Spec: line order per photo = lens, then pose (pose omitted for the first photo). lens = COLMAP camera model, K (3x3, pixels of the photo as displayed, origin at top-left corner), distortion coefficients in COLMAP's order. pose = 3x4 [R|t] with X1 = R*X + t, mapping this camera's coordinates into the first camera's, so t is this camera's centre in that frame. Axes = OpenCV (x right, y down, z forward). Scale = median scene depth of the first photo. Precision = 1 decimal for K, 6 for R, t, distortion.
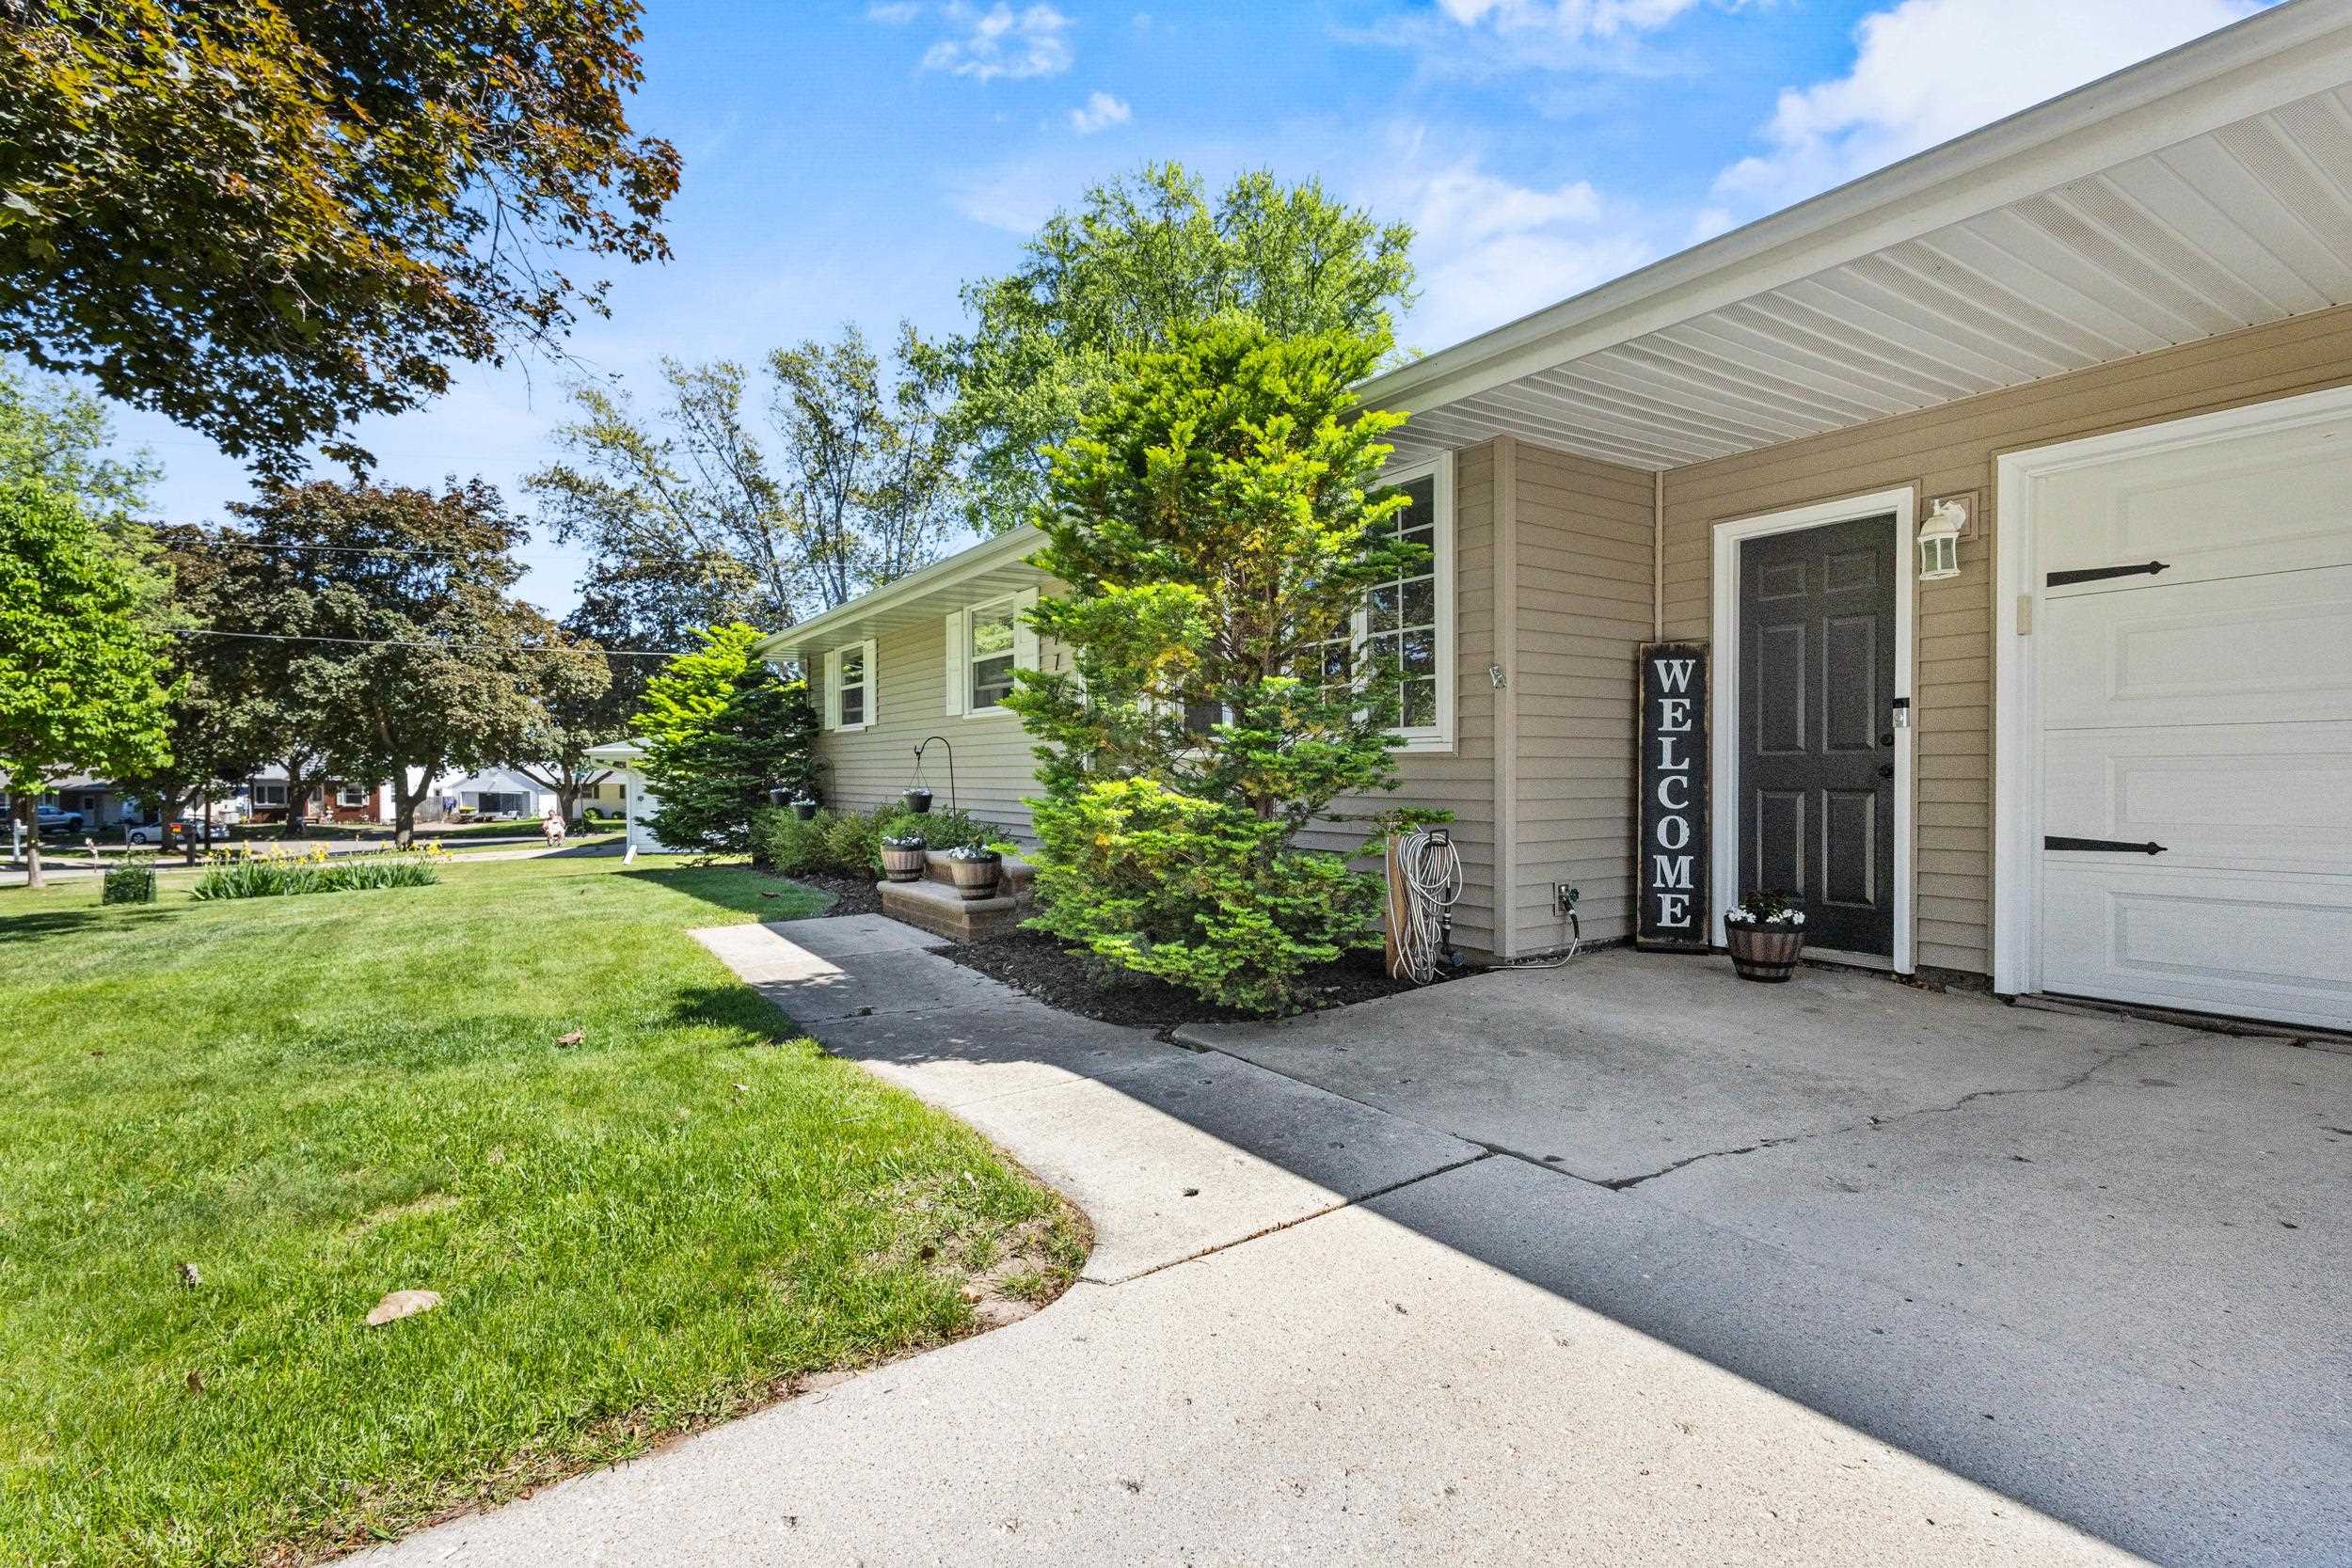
lens RADIAL K [[1081.6, 0, 1176.0], [0, 1081.6, 784.0], [0, 0, 1]] dist [0.014154, 0.000147]
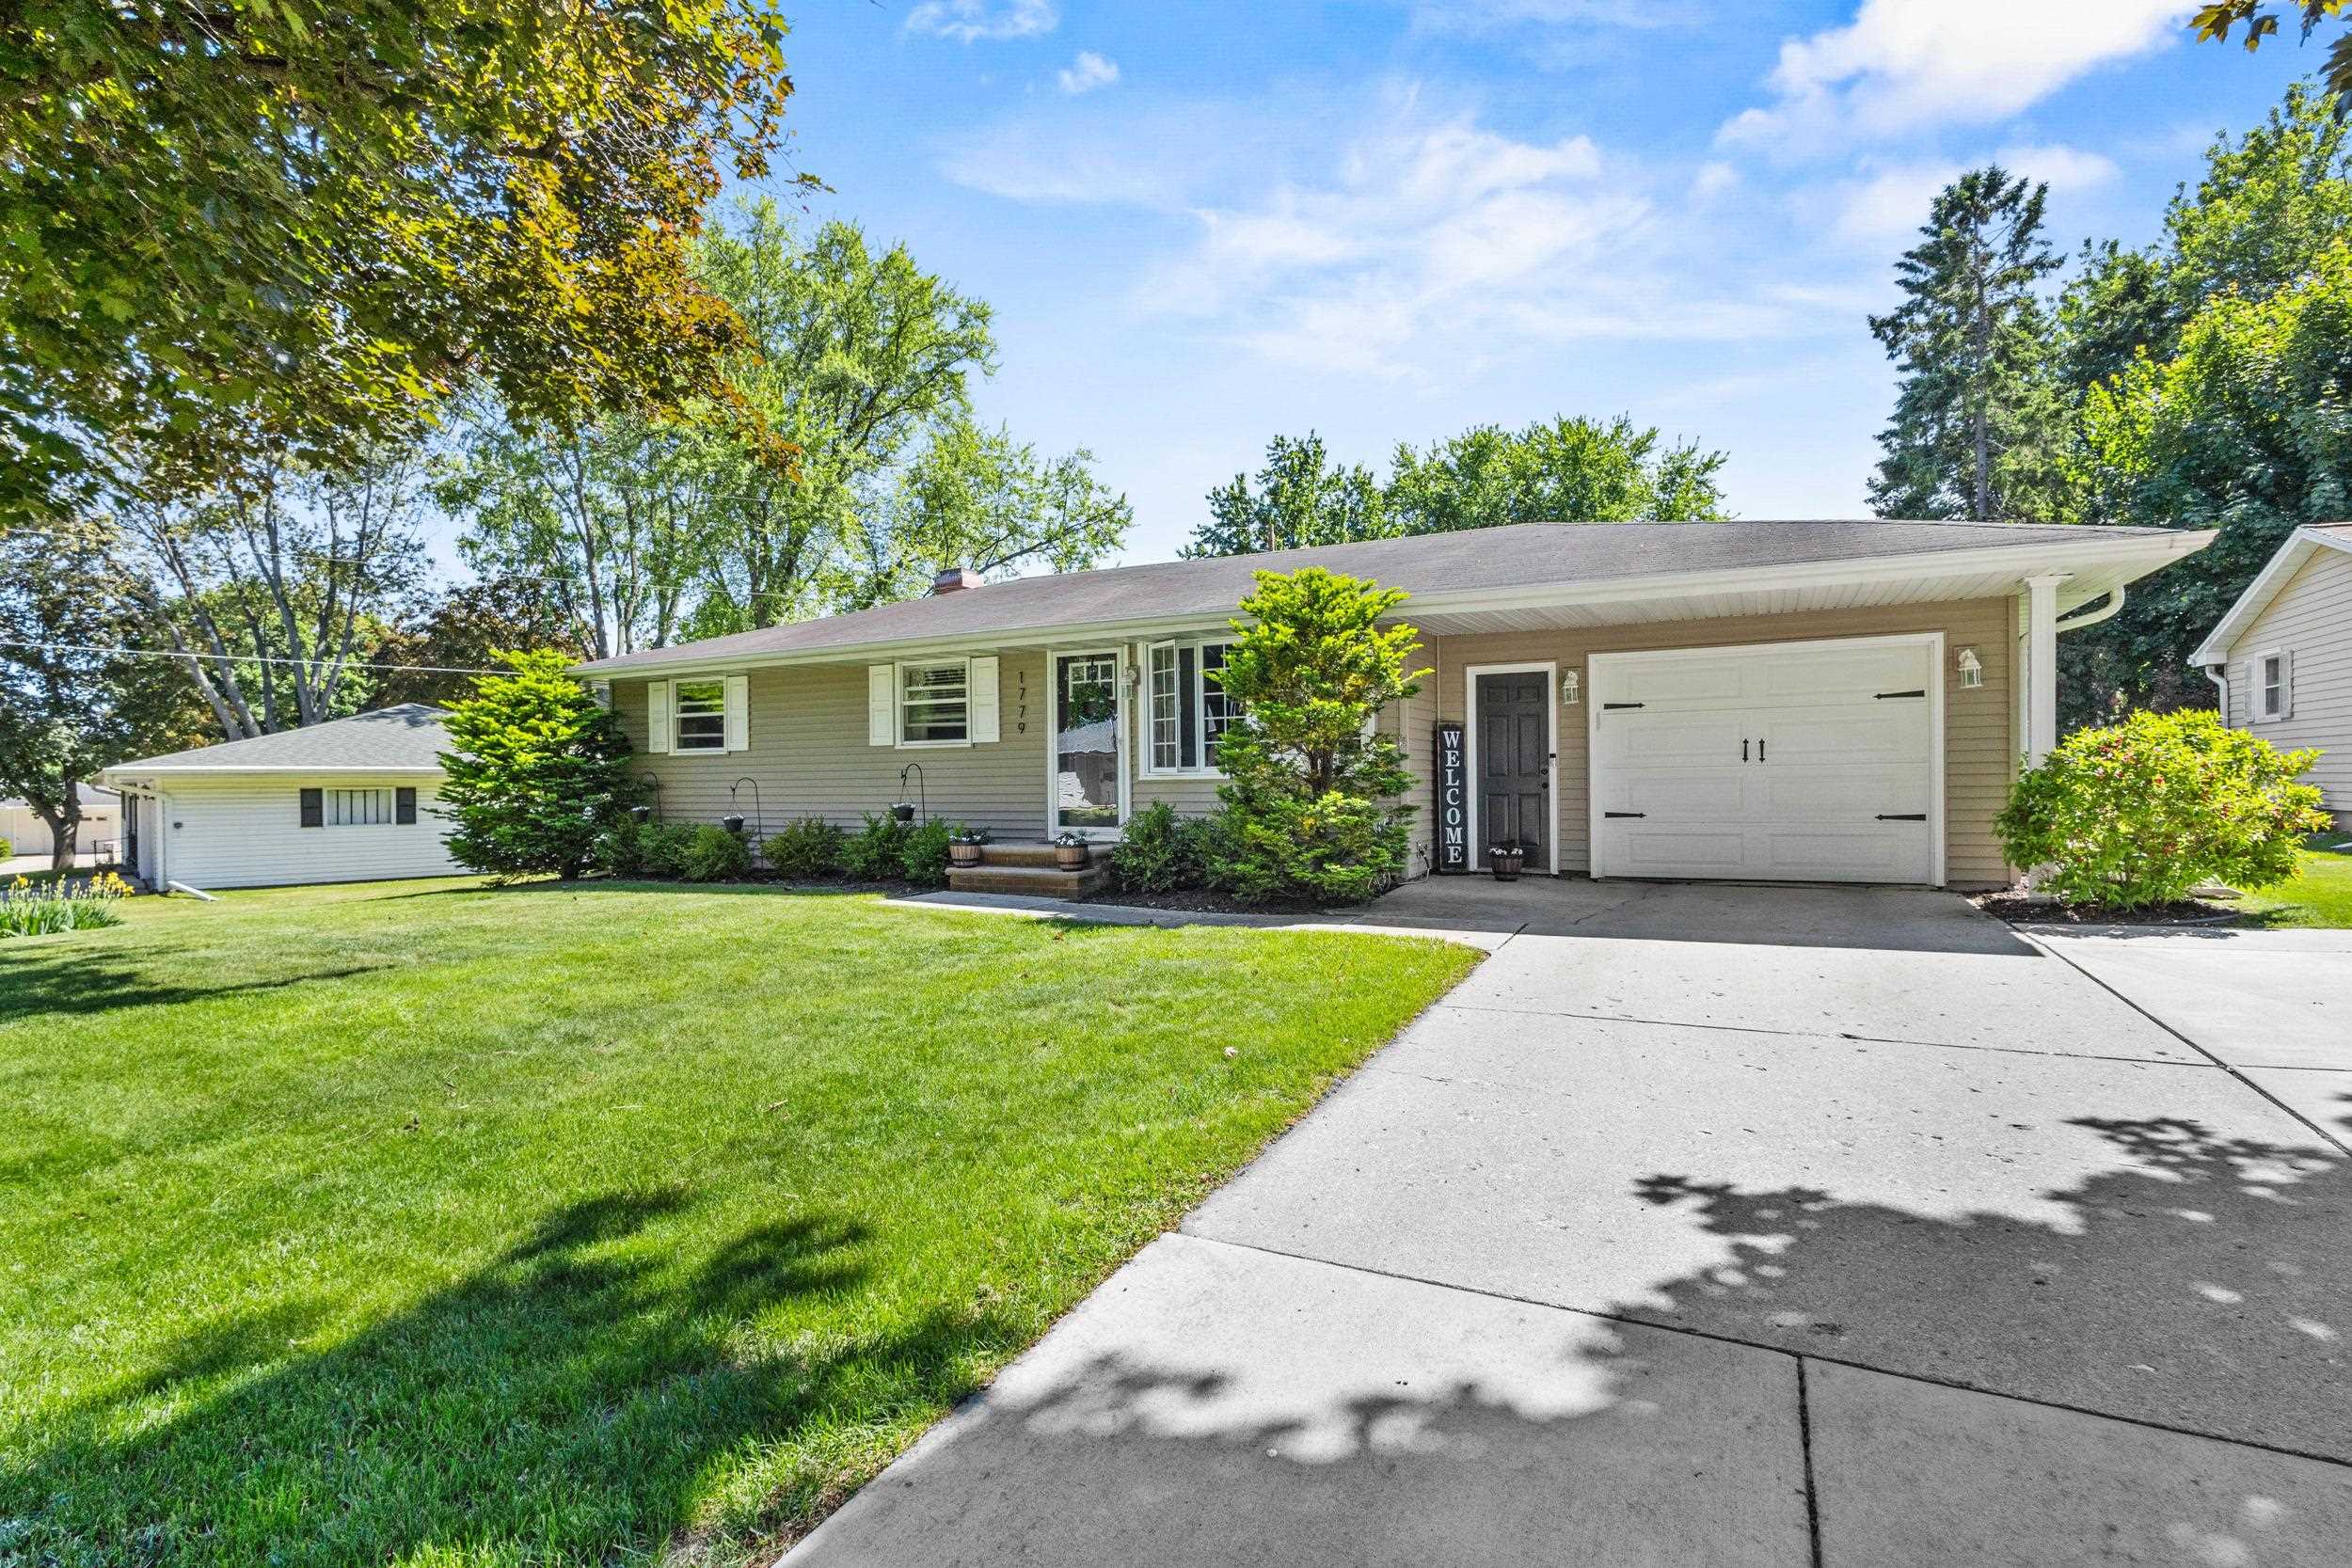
lens RADIAL K [[1125.6, 0, 1176.0], [0, 1125.6, 784.0], [0, 0, 1]] dist [0.009414, -0.000148]
pose [[0.875791, -0.002476, 0.482683, -1.013163], [0.010912, 0.999833, -0.014669, 0.009530], [-0.482566, 0.018114, 0.875672, -0.596084]]
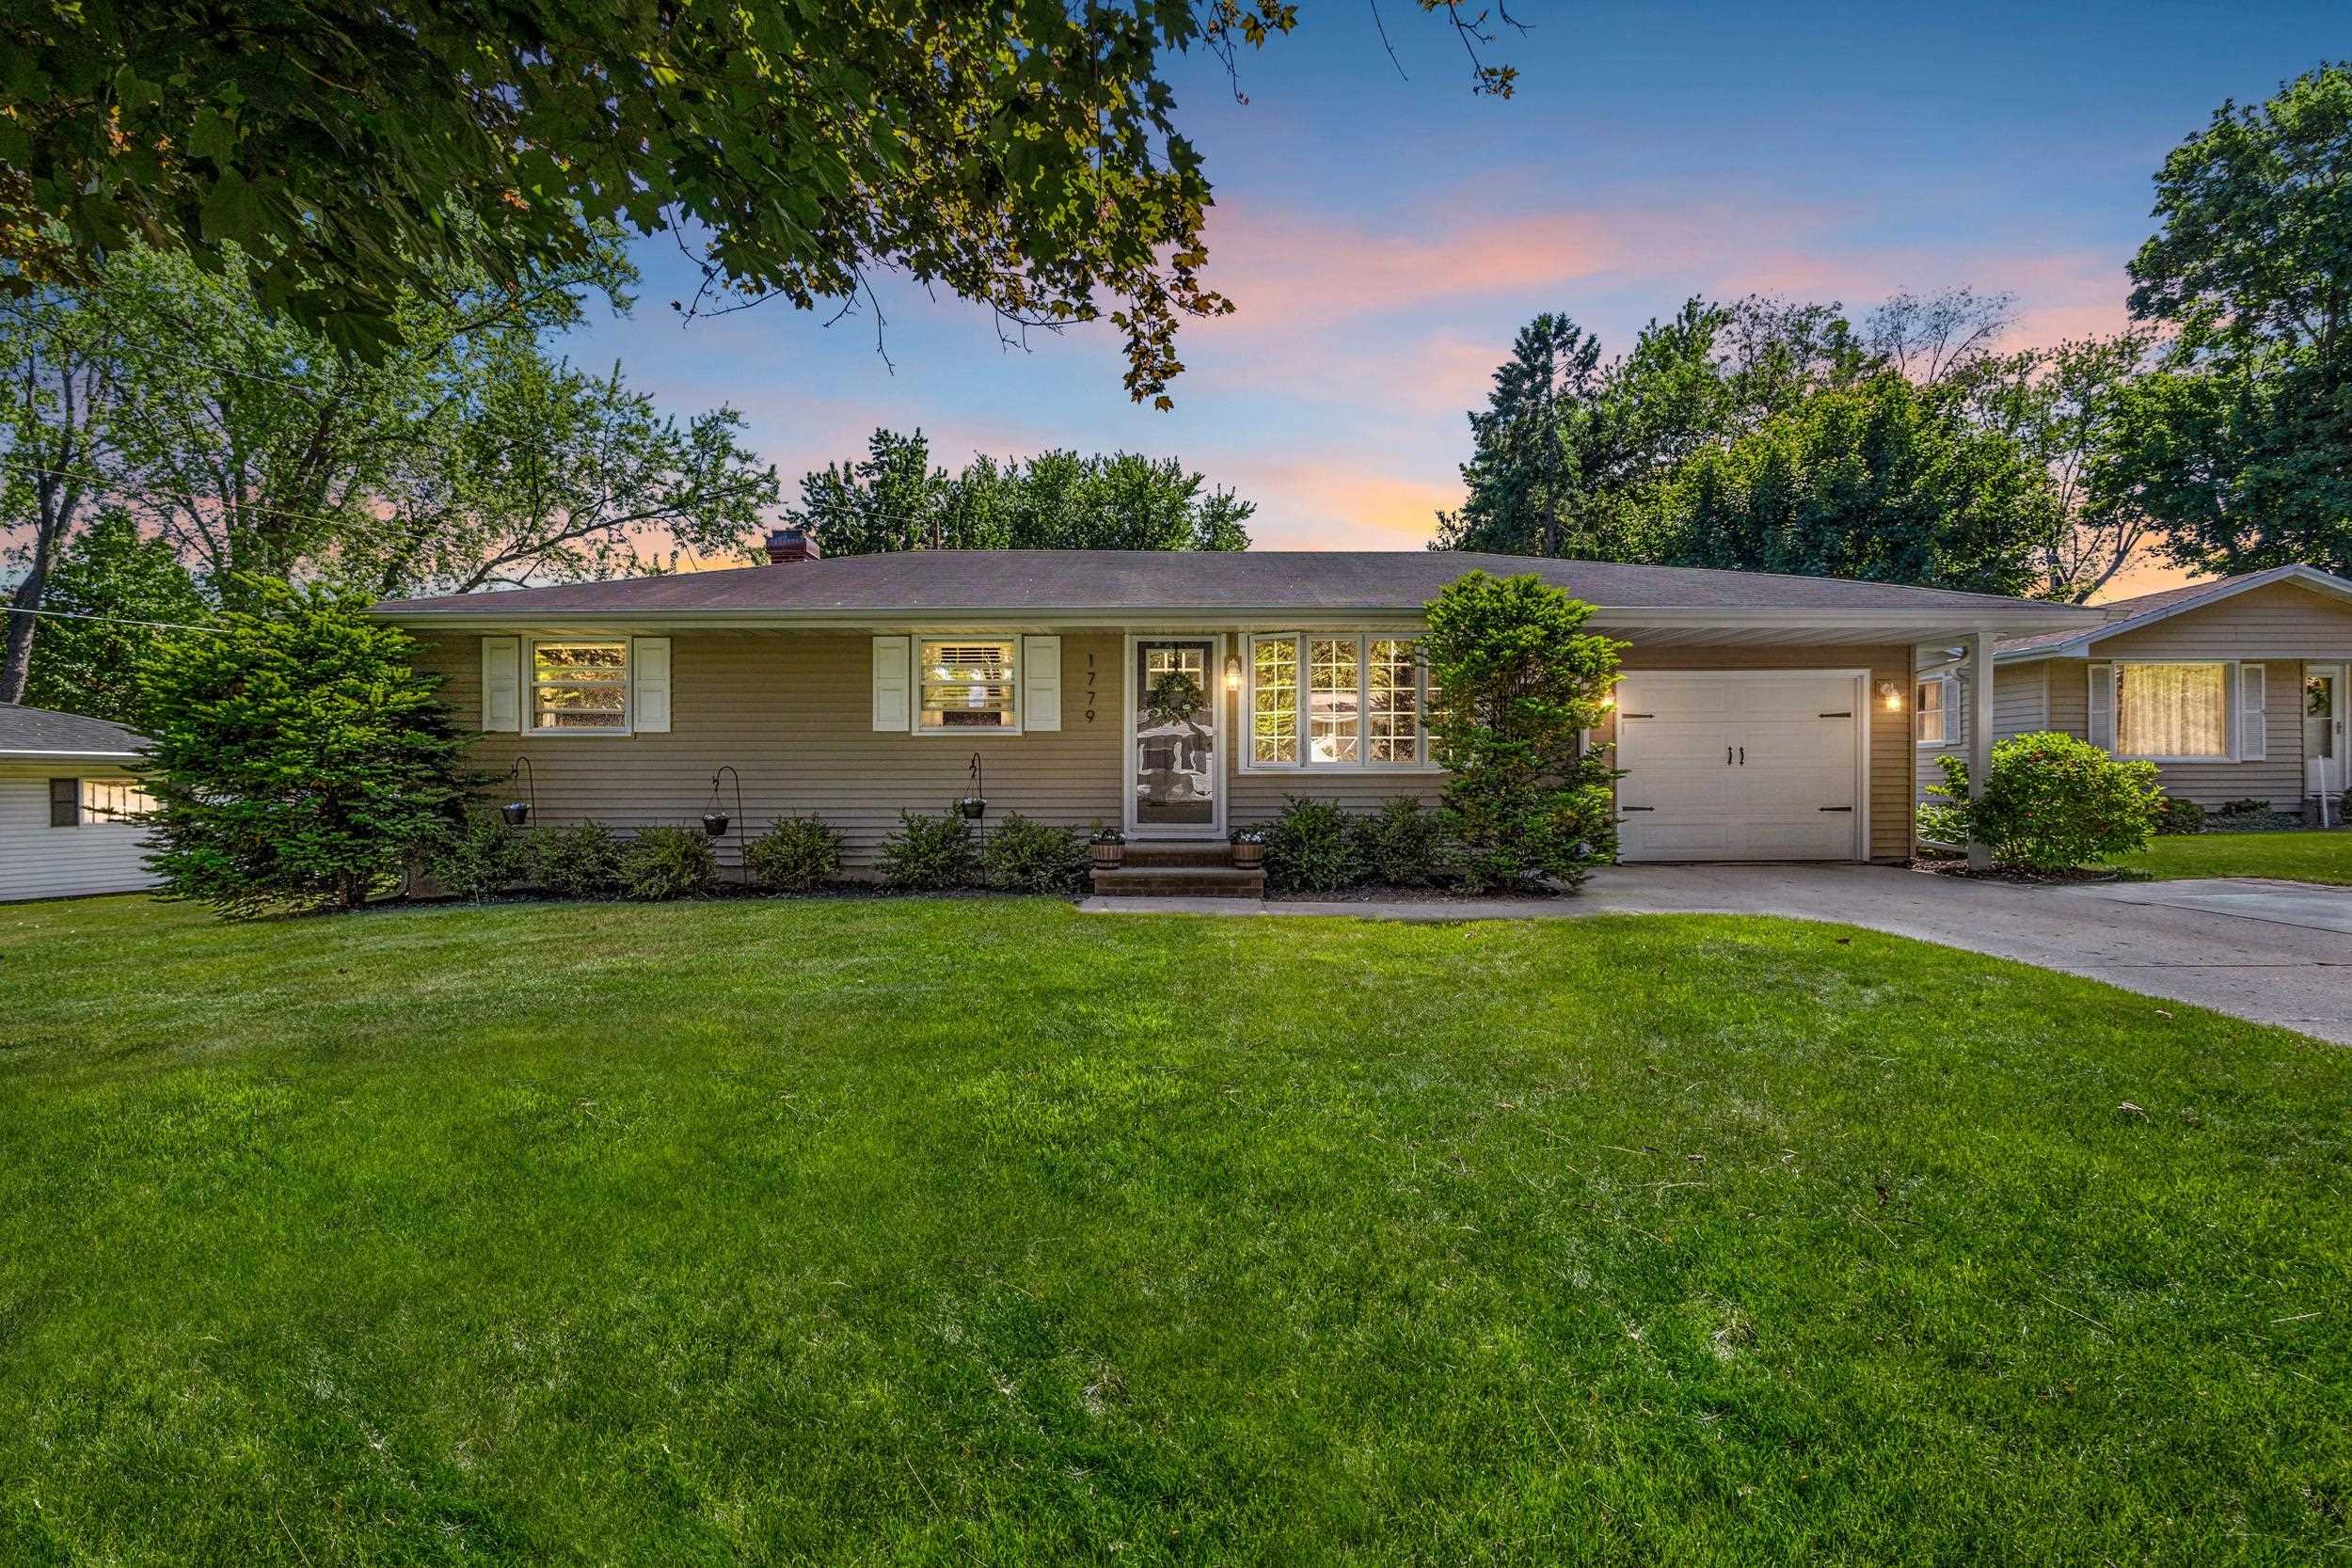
lens RADIAL K [[1081.6, 0, 1176.0], [0, 1081.6, 784.0], [0, 0, 1]] dist [0.014154, 0.000147]
pose [[0.558554, 0.004325, 0.829457, -1.751020], [0.009819, 0.999882, -0.011826, 0.009971], [-0.829410, 0.014750, 0.558446, 0.291929]]
